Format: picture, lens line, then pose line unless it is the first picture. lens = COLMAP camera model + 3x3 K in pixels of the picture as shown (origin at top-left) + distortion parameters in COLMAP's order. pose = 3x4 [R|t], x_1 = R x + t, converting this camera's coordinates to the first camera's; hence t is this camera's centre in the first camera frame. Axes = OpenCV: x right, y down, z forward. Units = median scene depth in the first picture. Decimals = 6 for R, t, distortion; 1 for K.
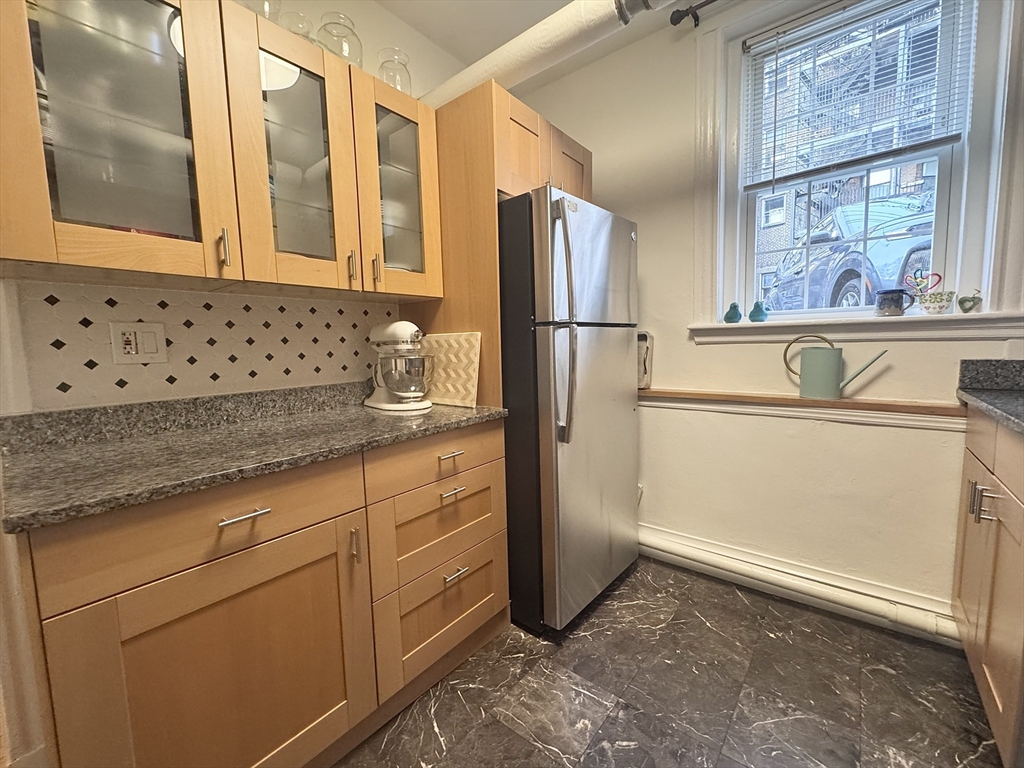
lens RADIAL K [[419.7, 0, 512.1], [0, 419.7, 381.9], [0, 0, 1]] dist [-0.002970, 0.000074]
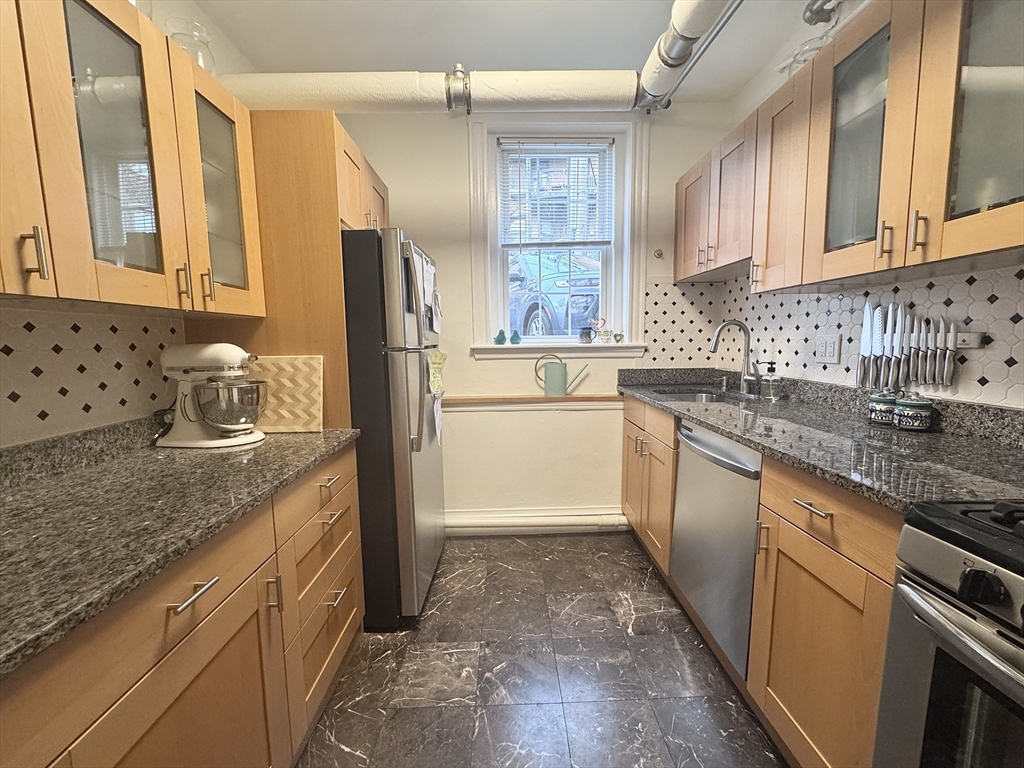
lens RADIAL K [[410.1, 0, 512.5], [0, 410.1, 381.5], [0, 0, 1]] dist [-0.003039, 0.000263]
pose [[0.759303, -0.051493, 0.648697, -0.381602], [0.053539, 0.998428, 0.016587, -0.050628], [-0.648531, 0.022136, 0.760866, -0.034250]]
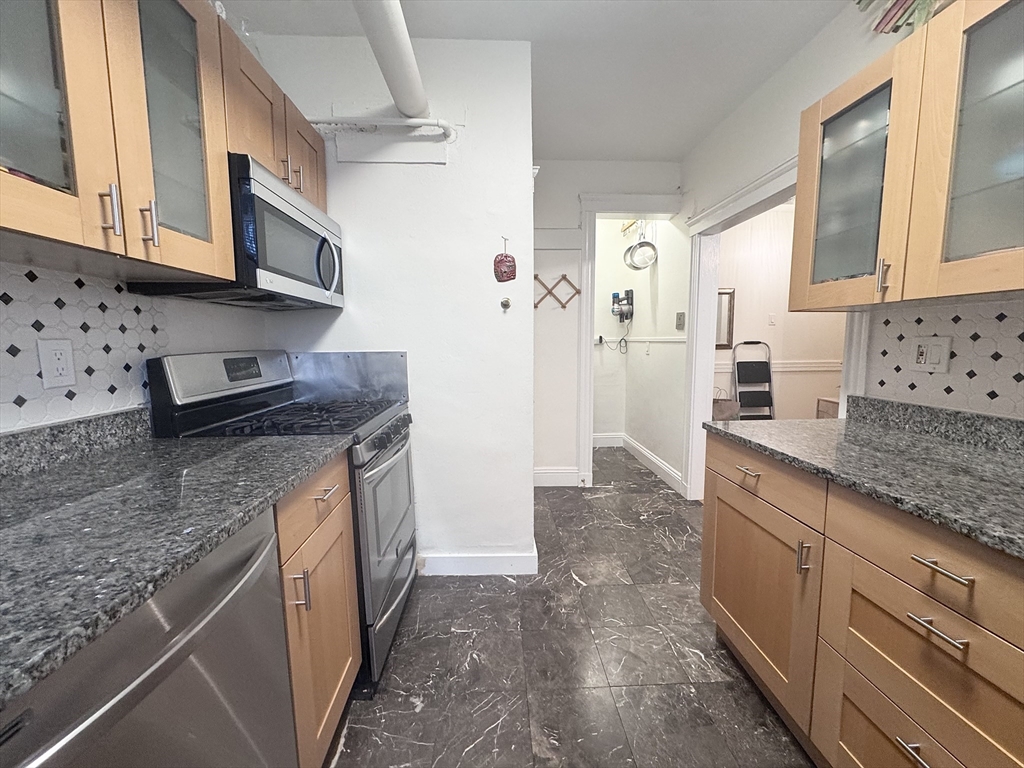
lens RADIAL K [[410.1, 0, 512.5], [0, 410.1, 381.5], [0, 0, 1]] dist [-0.003039, 0.000263]
pose [[-0.738534, 0.097626, -0.667110, 0.571376], [-0.037015, 0.982098, 0.184699, -0.147153], [0.673199, 0.161099, -0.721699, 0.836183]]
